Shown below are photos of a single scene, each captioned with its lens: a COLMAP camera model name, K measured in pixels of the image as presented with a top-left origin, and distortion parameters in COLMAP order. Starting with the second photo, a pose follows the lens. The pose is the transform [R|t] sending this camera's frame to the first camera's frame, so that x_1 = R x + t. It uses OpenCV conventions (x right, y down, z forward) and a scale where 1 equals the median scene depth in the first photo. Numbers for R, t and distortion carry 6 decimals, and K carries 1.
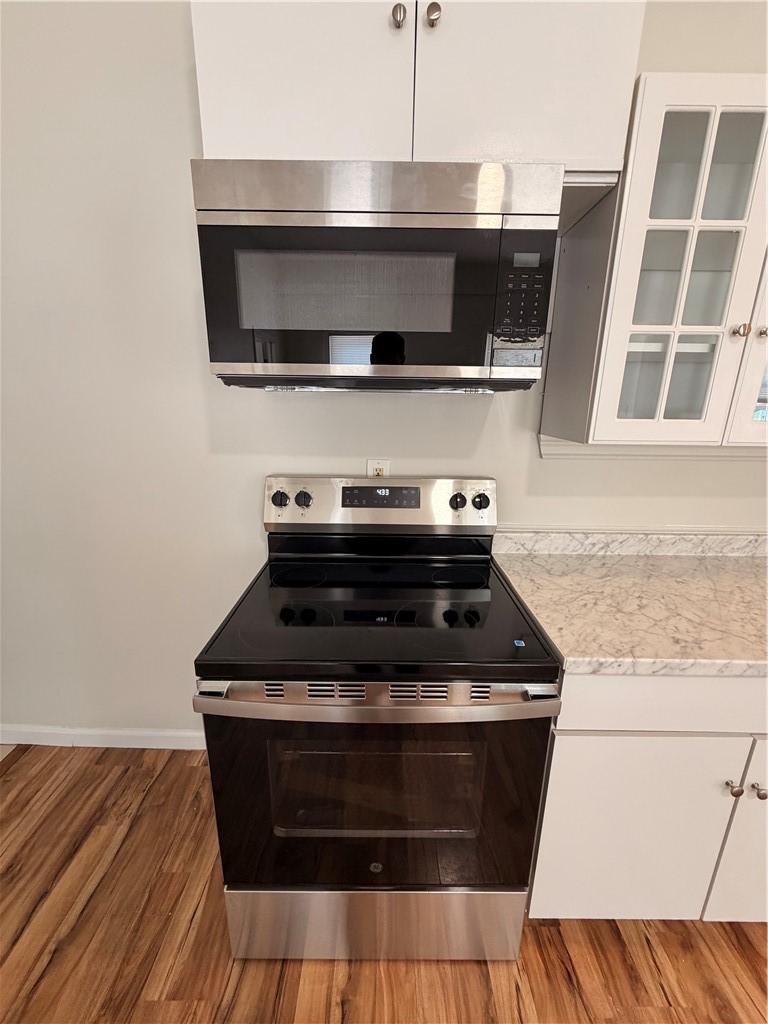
lens RADIAL K [[407.7, 0, 384.1], [0, 407.7, 510.4], [0, 0, 1]] dist [-0.000474, 0.000442]
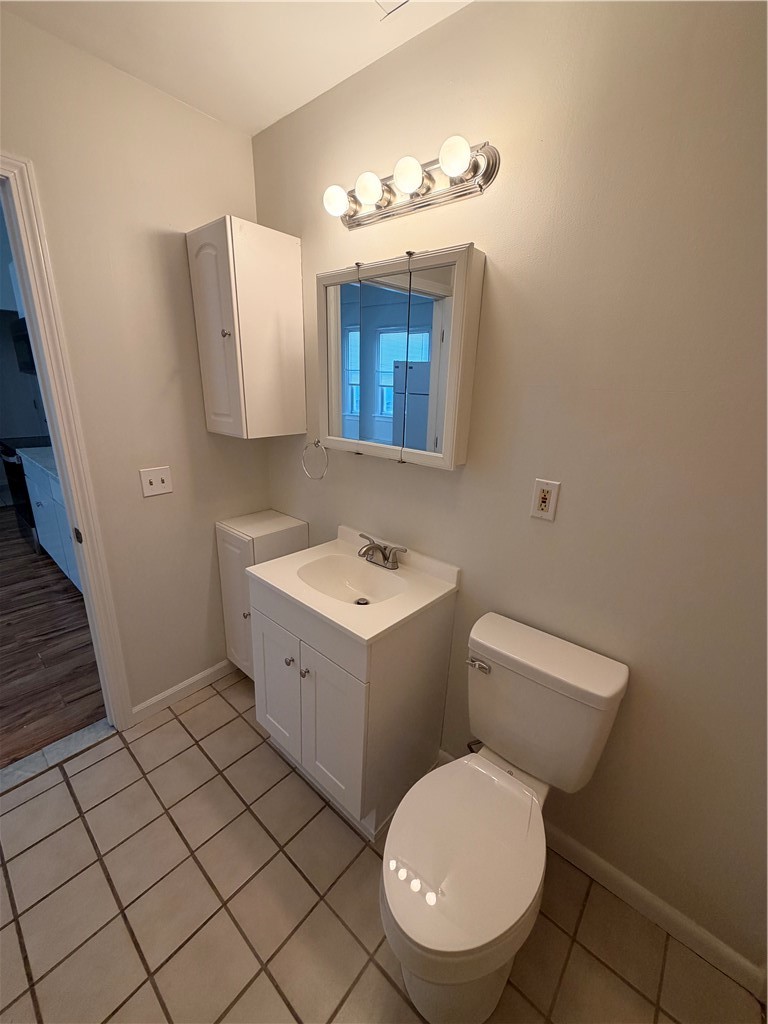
lens RADIAL K [[408.5, 0, 382.2], [0, 408.5, 510.8], [0, 0, 1]] dist [-0.000234, 0.000221]
pose [[0.754271, 0.213090, -0.621022, 4.067724], [-0.199887, 0.975496, 0.091944, -0.077591], [0.625396, 0.054784, 0.778382, 0.160974]]
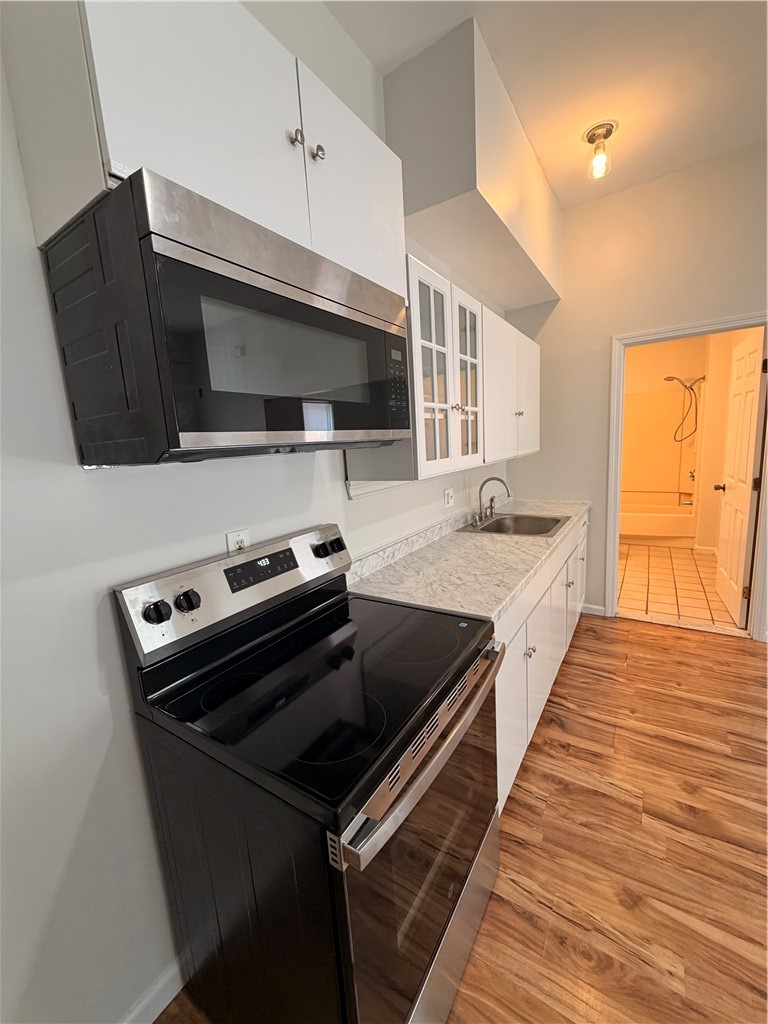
lens RADIAL K [[408.5, 0, 382.2], [0, 408.5, 510.8], [0, 0, 1]] dist [-0.000234, 0.000221]
pose [[0.546623, -0.183447, 0.817038, -0.693383], [0.286242, 0.957867, 0.023562, -0.119903], [-0.786937, 0.220992, 0.576102, 0.275116]]
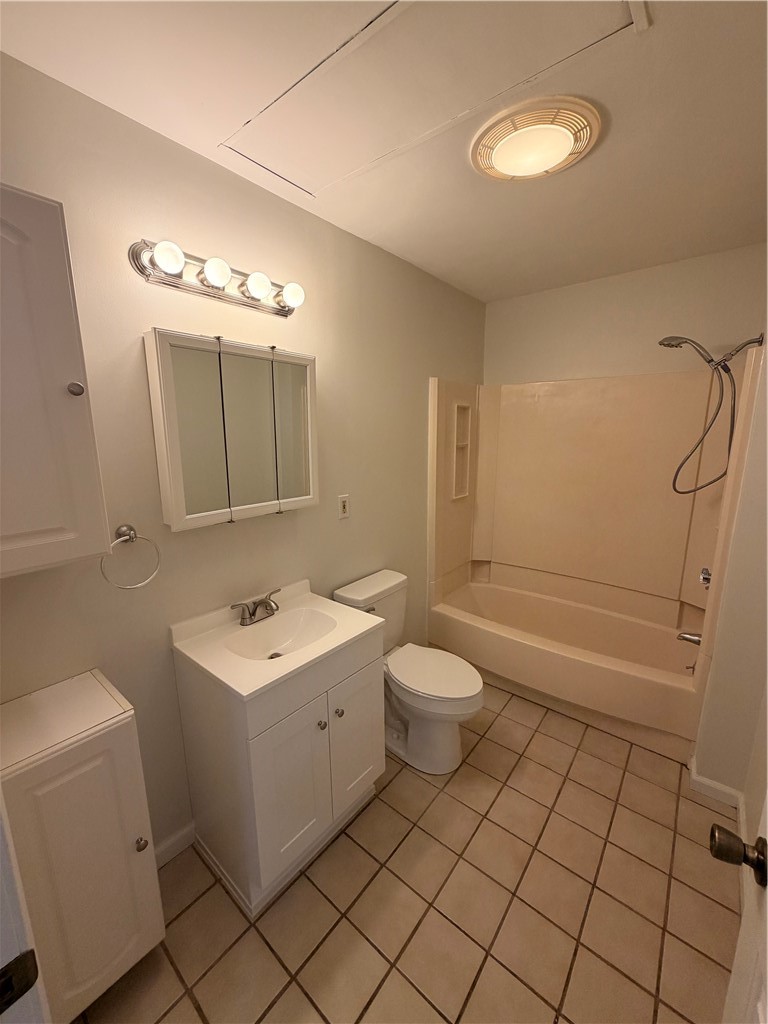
lens RADIAL K [[408.5, 0, 382.2], [0, 408.5, 510.8], [0, 0, 1]] dist [-0.000234, 0.000221]
pose [[0.635828, -0.162343, 0.754565, 2.482311], [0.213522, 0.976472, 0.030163, -0.092253], [-0.741709, 0.141938, 0.655532, -0.058676]]
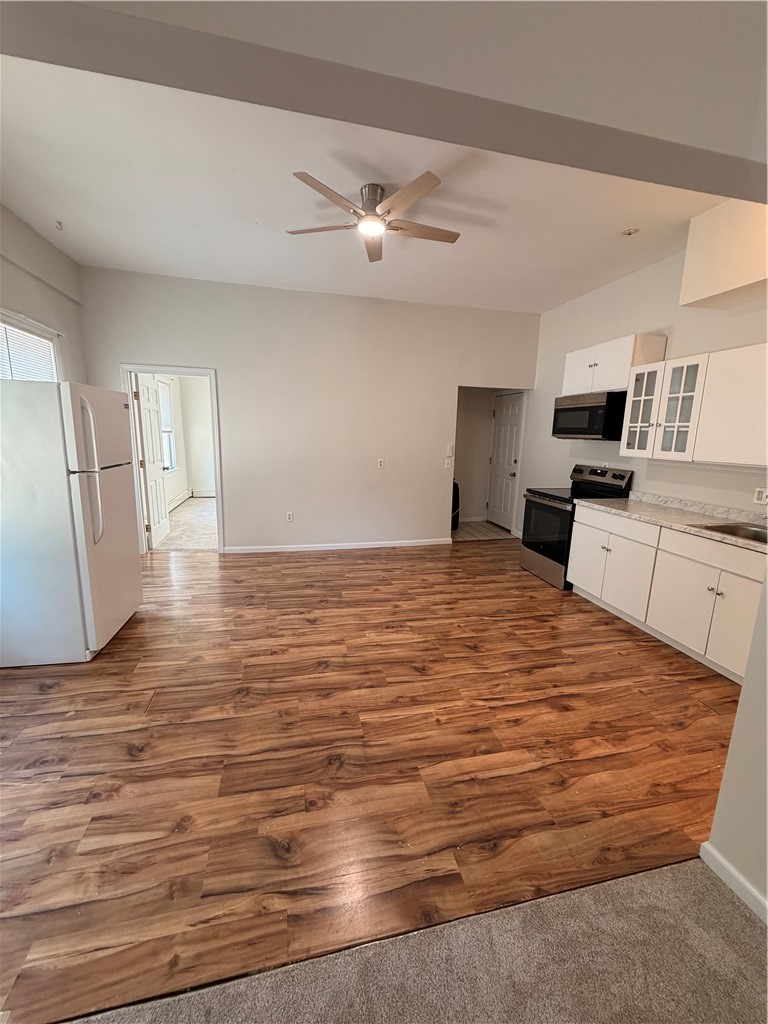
lens RADIAL K [[408.5, 0, 382.2], [0, 408.5, 510.8], [0, 0, 1]] dist [-0.000234, 0.000221]
pose [[0.223184, 0.178554, -0.958284, 3.206597], [-0.277523, 0.954035, 0.113127, 0.418935], [0.934436, 0.240697, 0.262478, -1.574940]]
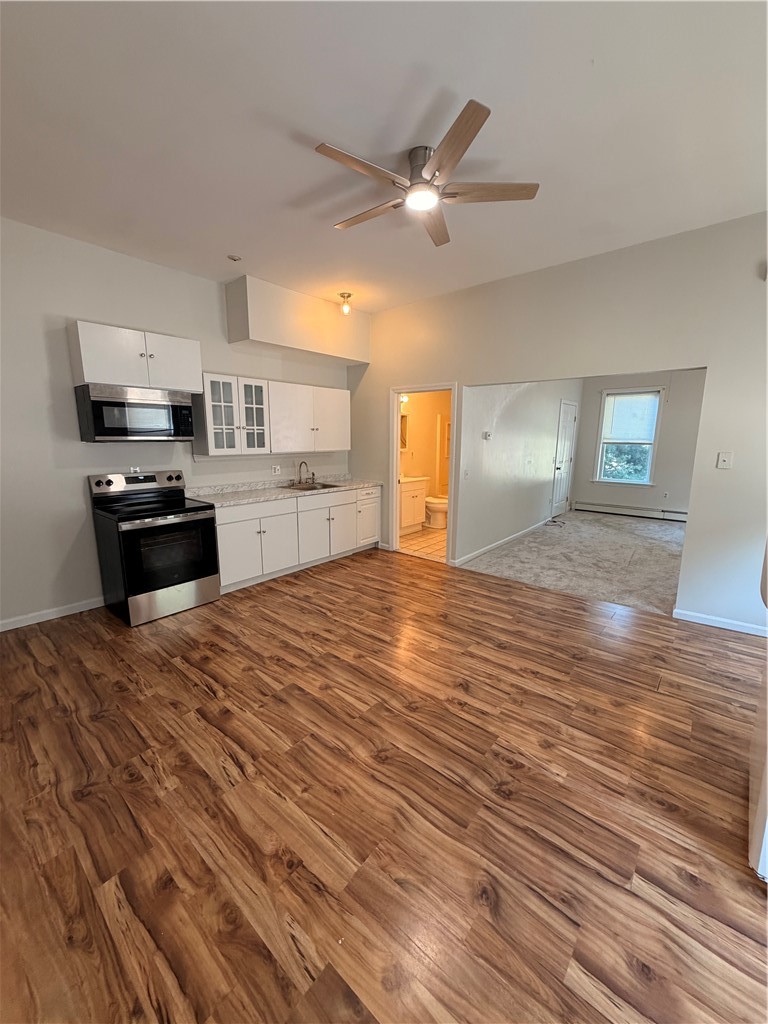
lens RADIAL K [[407.7, 0, 384.1], [0, 407.7, 510.4], [0, 0, 1]] dist [-0.000474, 0.000442]
pose [[0.647582, -0.147444, 0.747594, -1.220896], [0.202327, 0.979155, 0.017853, 0.538574], [-0.734643, 0.139697, 0.663916, -2.380191]]
